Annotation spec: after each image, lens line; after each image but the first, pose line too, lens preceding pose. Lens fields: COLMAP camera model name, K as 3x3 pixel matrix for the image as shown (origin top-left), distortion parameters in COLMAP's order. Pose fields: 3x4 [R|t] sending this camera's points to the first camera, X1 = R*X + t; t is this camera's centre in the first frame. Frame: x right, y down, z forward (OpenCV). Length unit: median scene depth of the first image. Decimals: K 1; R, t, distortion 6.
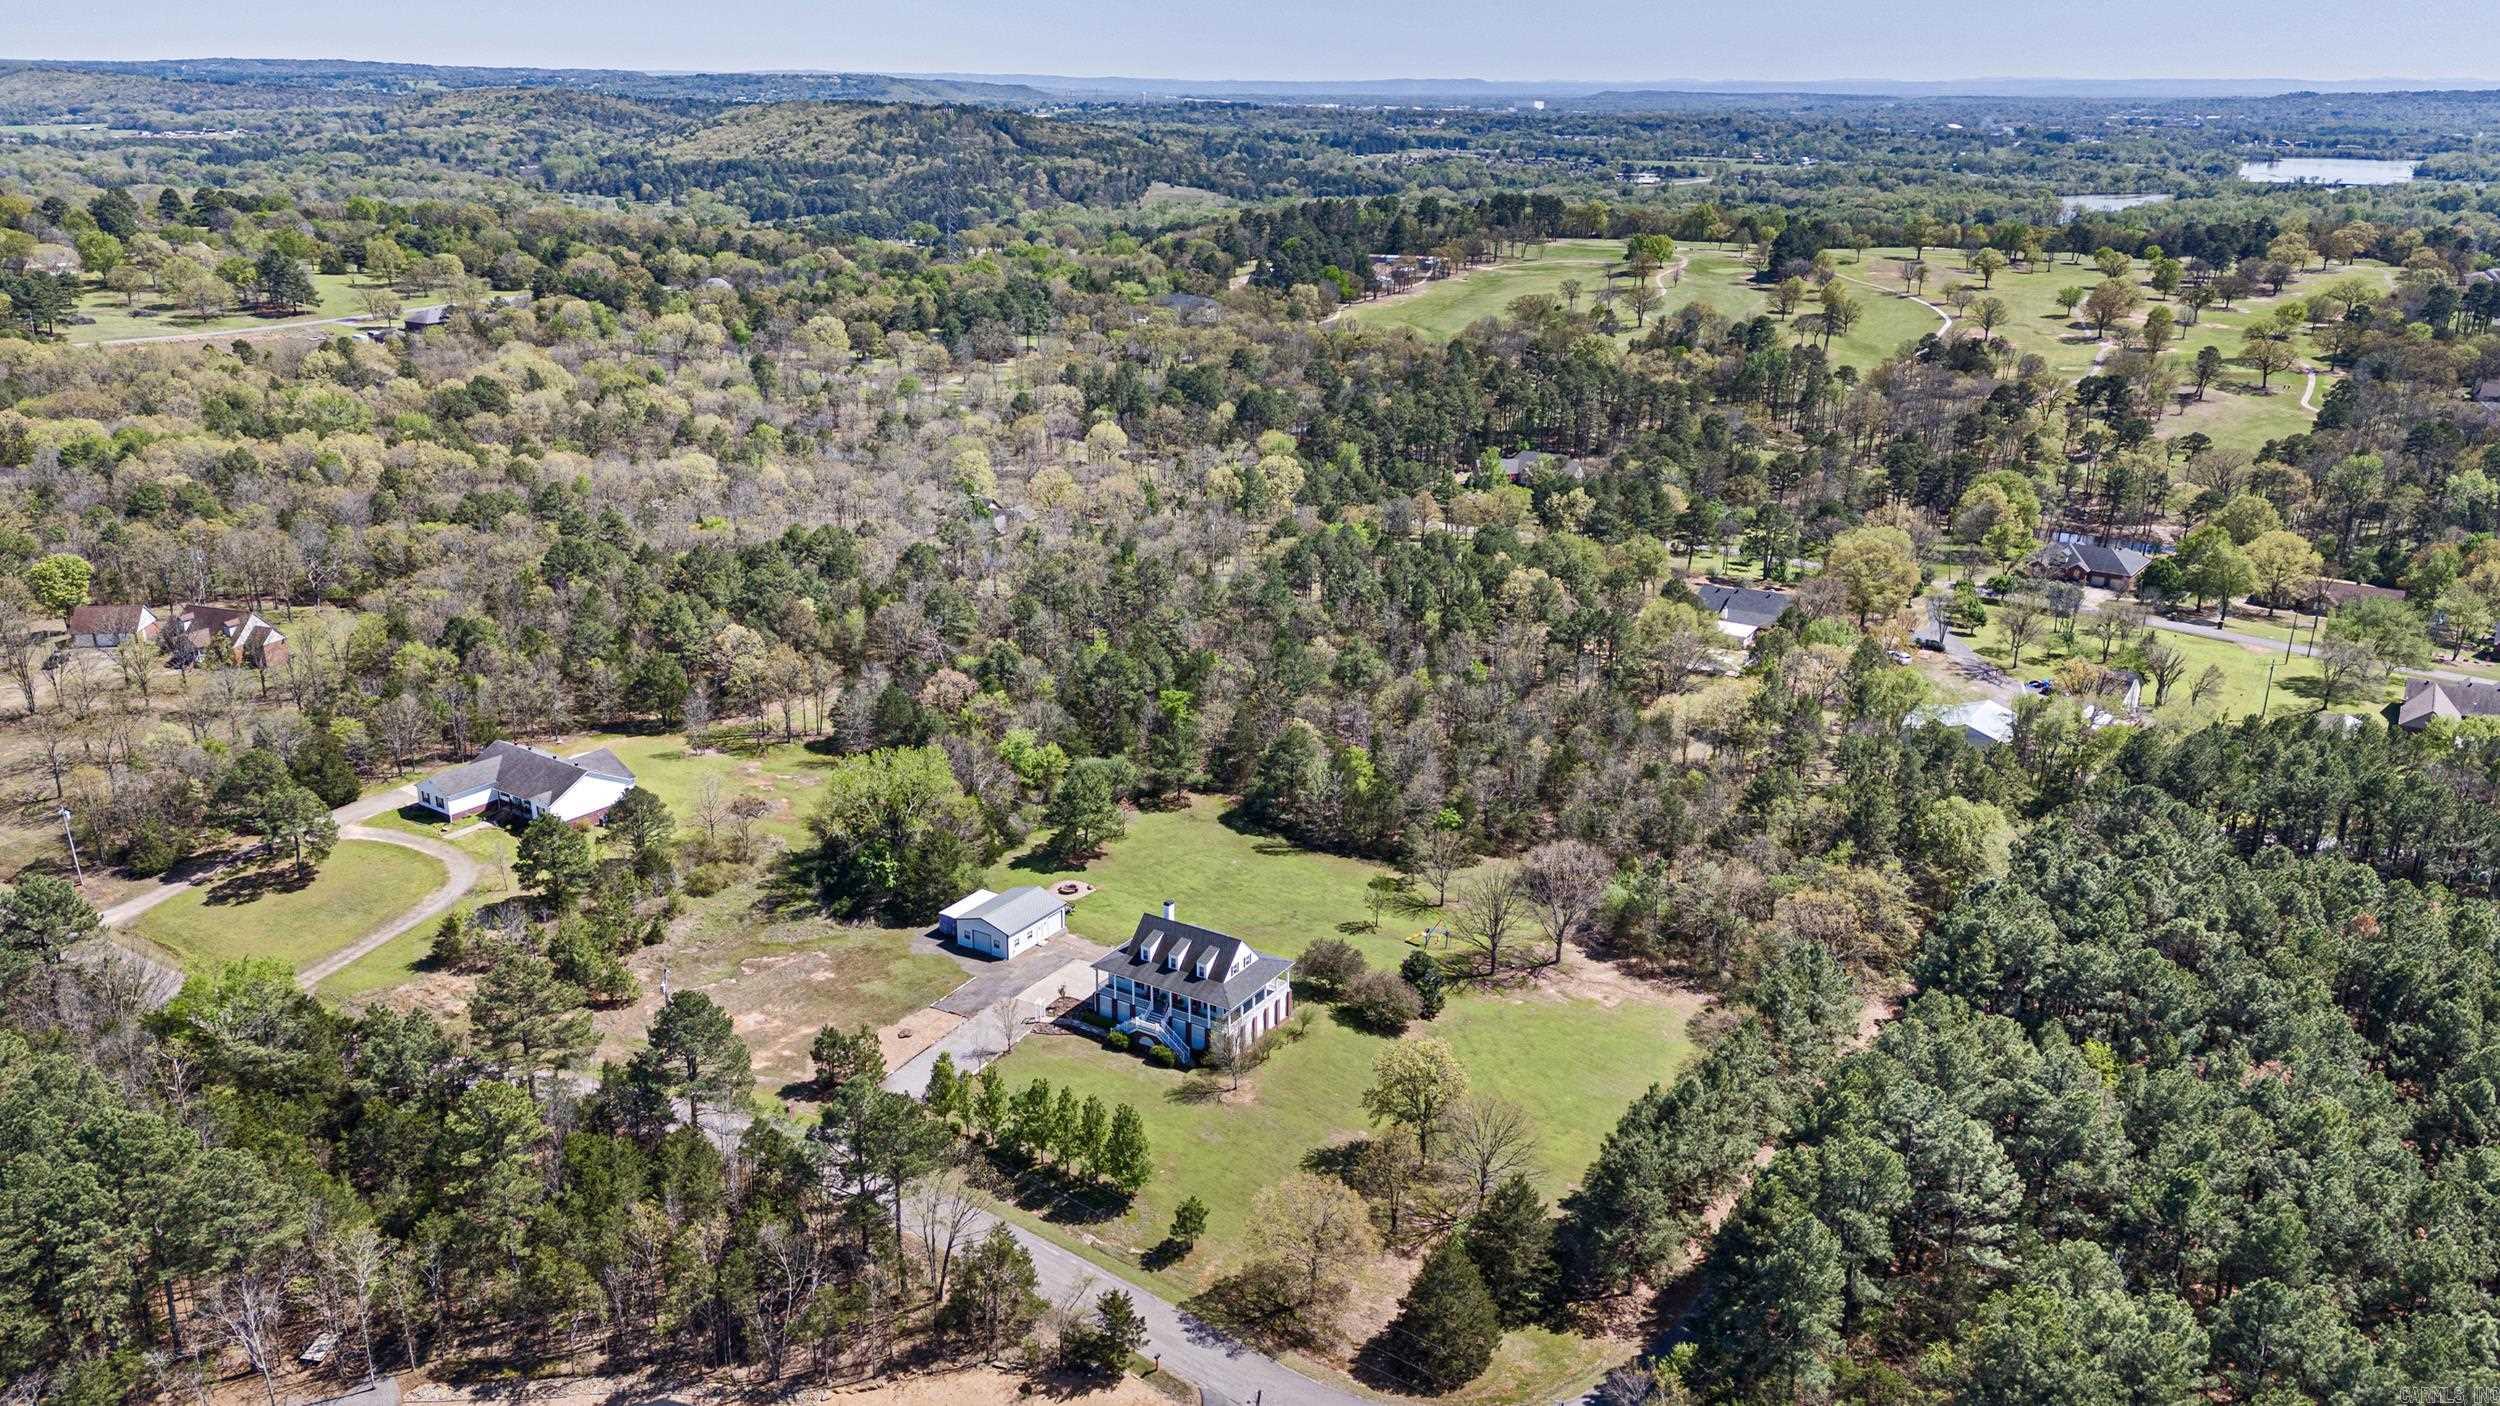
lens RADIAL K [[1948.8, 0, 1253.4], [0, 1948.8, 705.1], [0, 0, 1]] dist [0.043090, -0.000944]
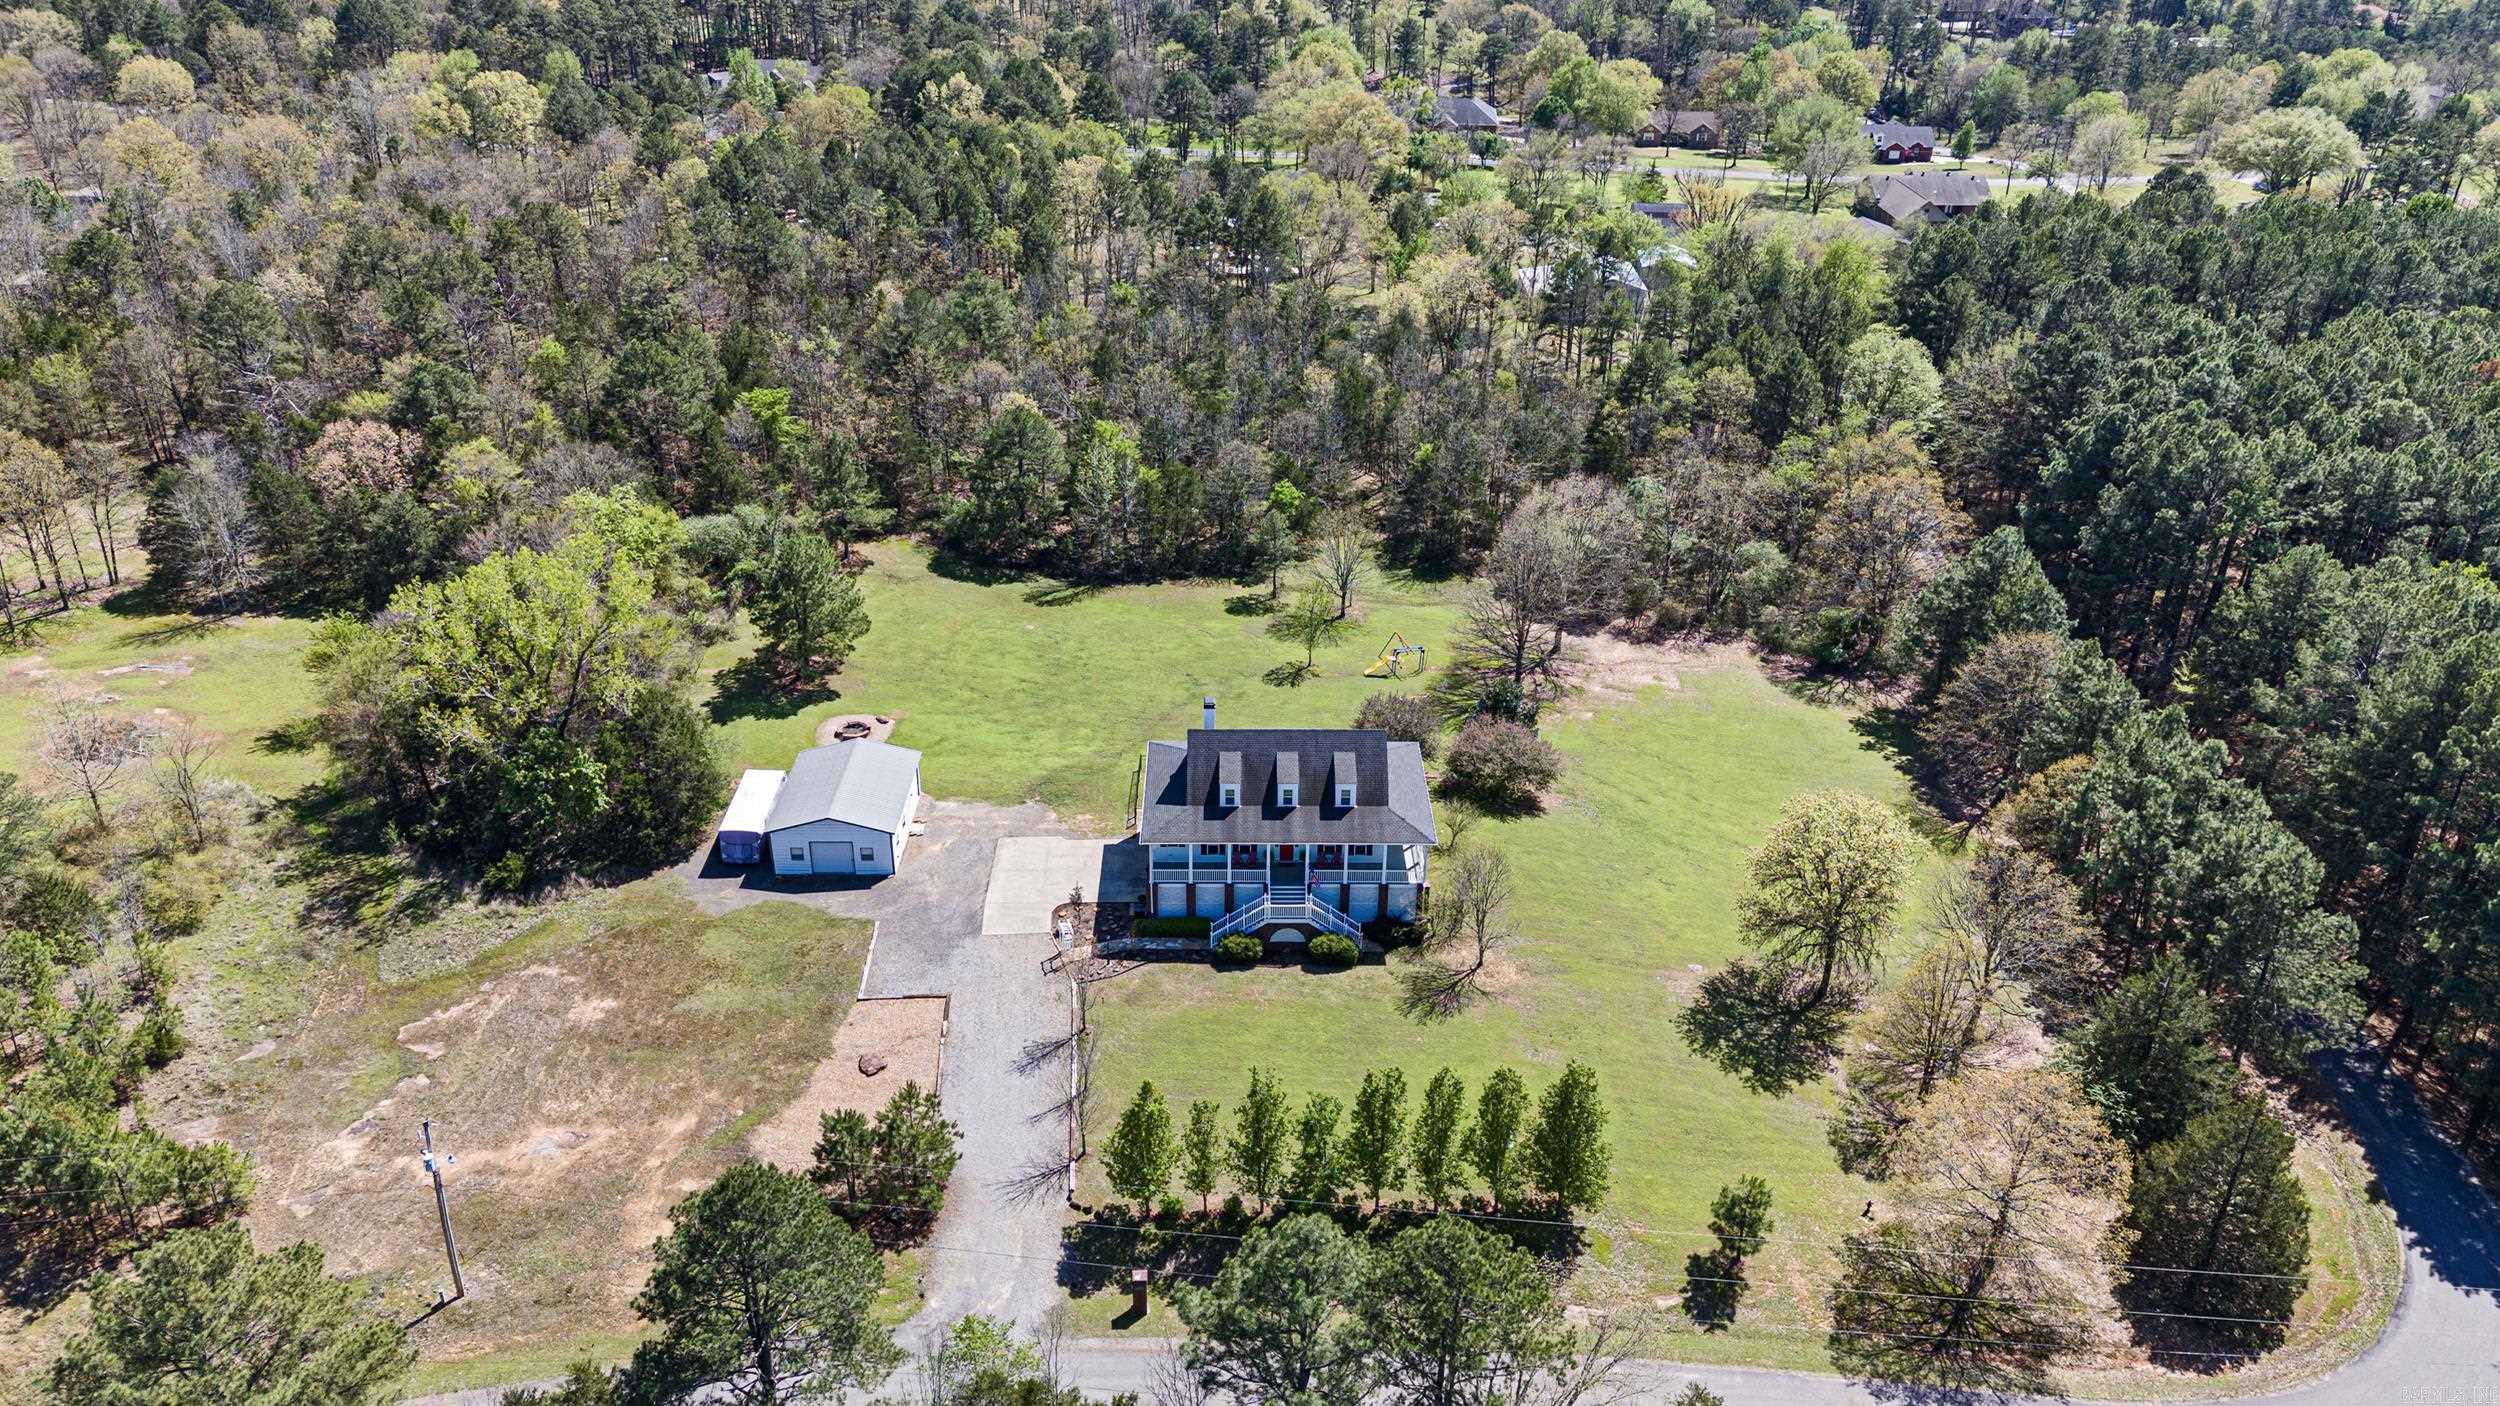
lens RADIAL K [[1948.8, 0, 1247.9], [0, 1948.8, 708.0], [0, 0, 1]] dist [0.043090, -0.000944]
pose [[0.831929, -0.247618, 0.496568, -0.301963], [0.168739, 0.965421, 0.198717, -0.008938], [-0.528604, -0.081528, 0.844944, 0.471355]]
